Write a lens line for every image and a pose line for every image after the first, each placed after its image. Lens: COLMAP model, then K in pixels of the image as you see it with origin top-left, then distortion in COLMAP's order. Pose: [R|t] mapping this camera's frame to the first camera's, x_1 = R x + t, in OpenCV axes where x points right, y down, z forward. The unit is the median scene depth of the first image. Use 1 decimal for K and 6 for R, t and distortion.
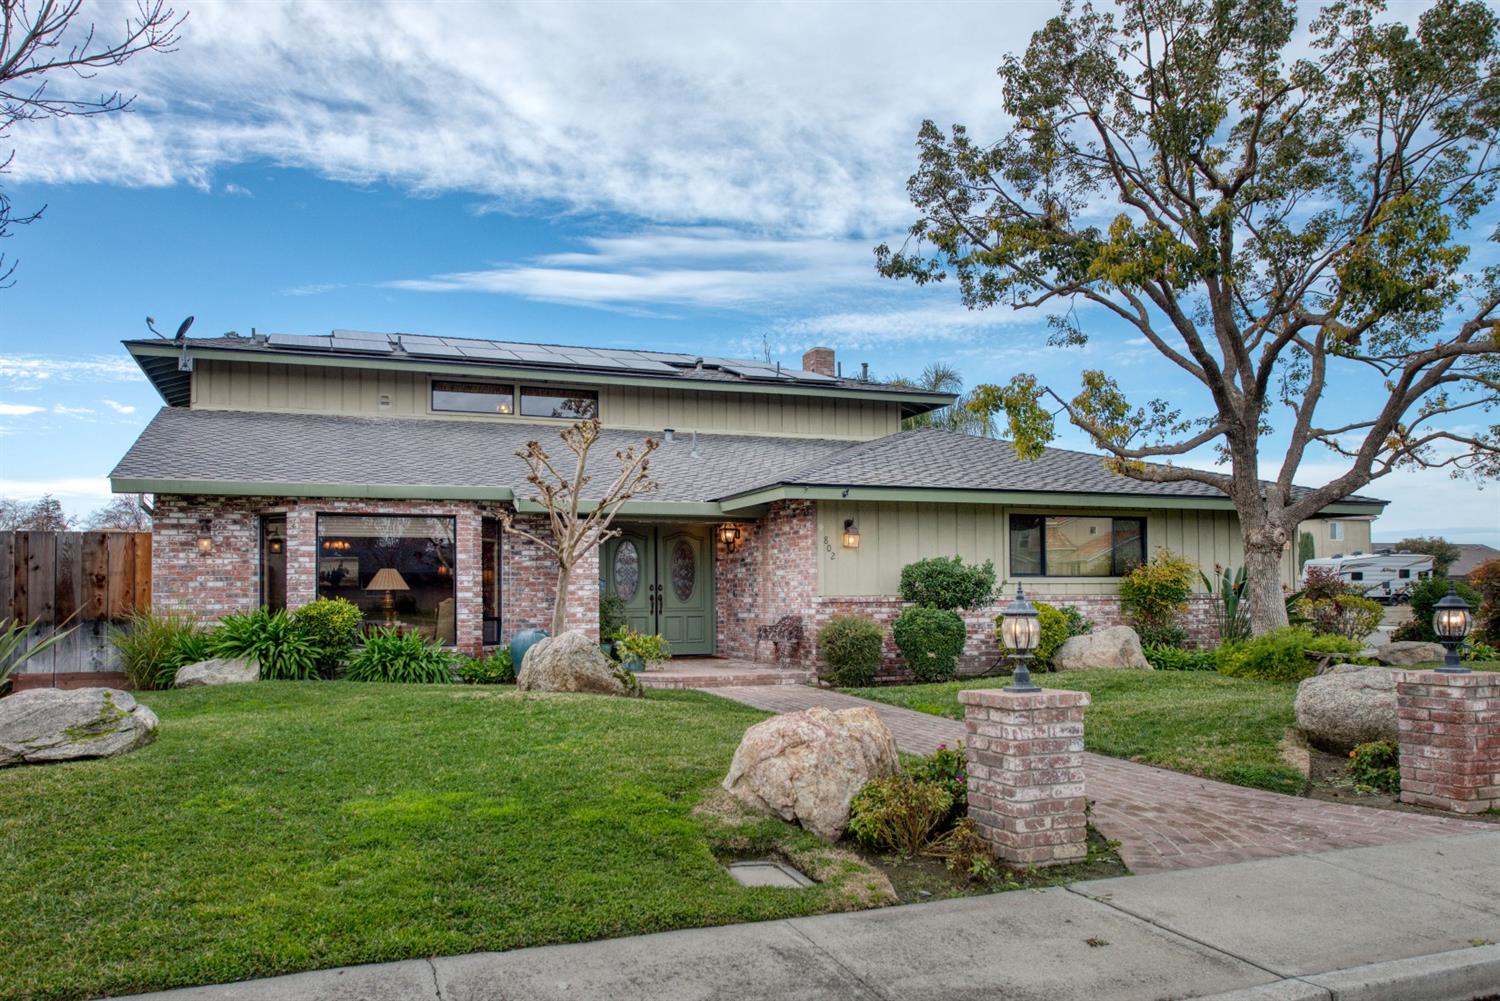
lens RADIAL K [[987.6, 0, 860.8], [0, 987.6, 506.8], [0, 0, 1]] dist [-0.003358, -0.002521]
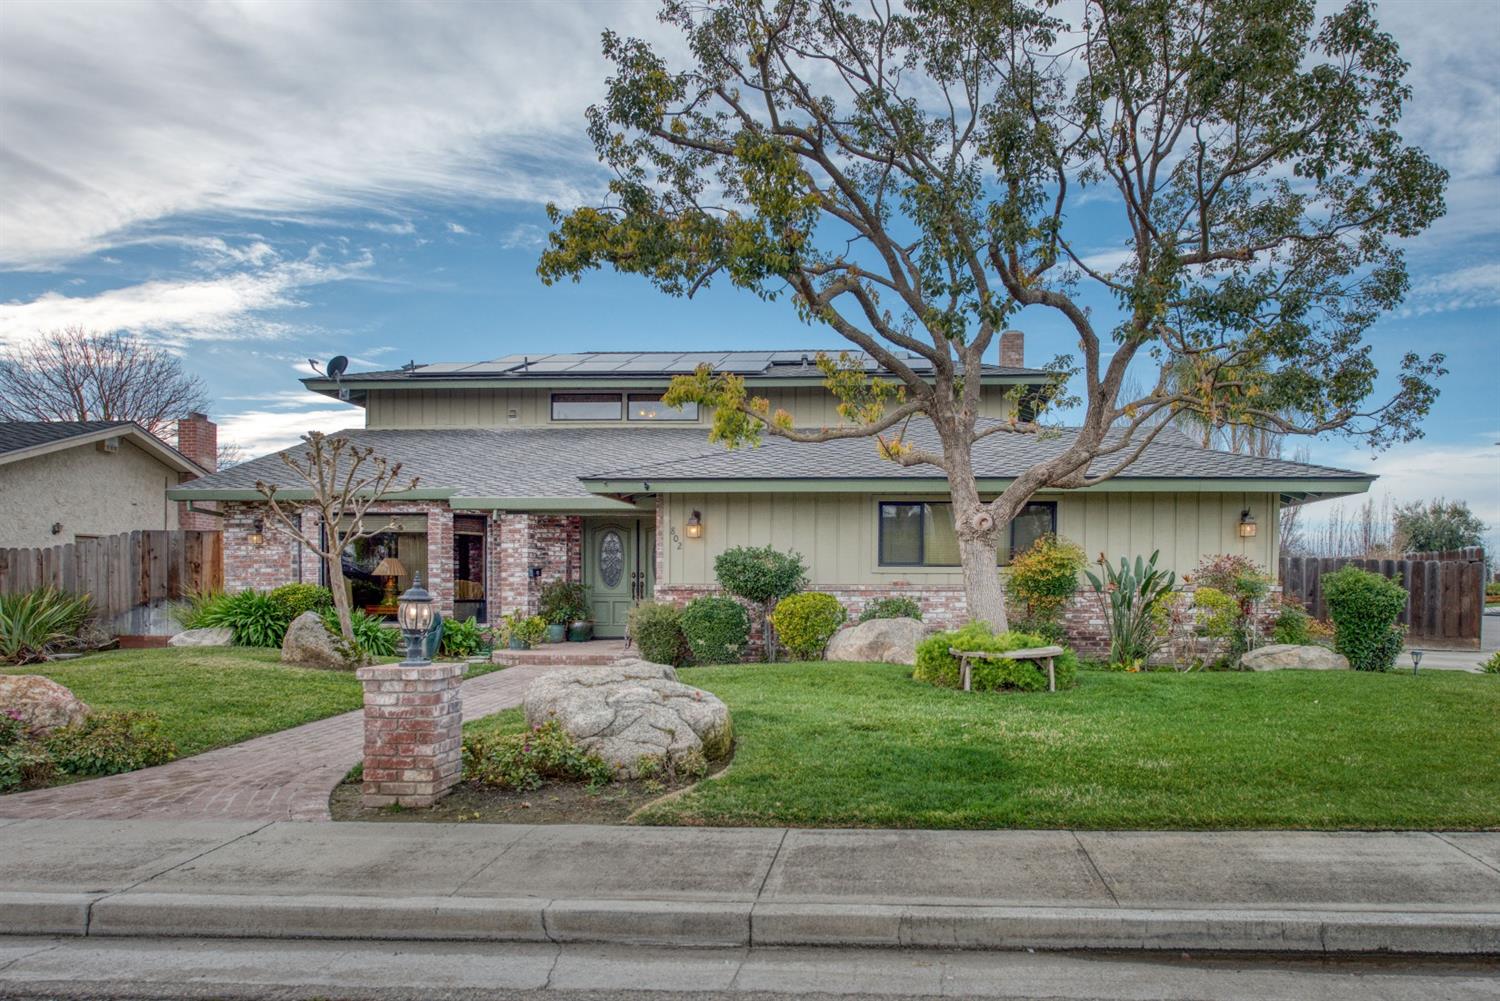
lens RADIAL K [[987.6, 0, 860.8], [0, 987.6, 506.8], [0, 0, 1]] dist [-0.003358, -0.002521]
pose [[0.930648, -0.019203, -0.365412, 0.528018], [0.023945, 0.999678, 0.008447, 0.004016], [0.365132, -0.016611, 0.930808, 0.093689]]
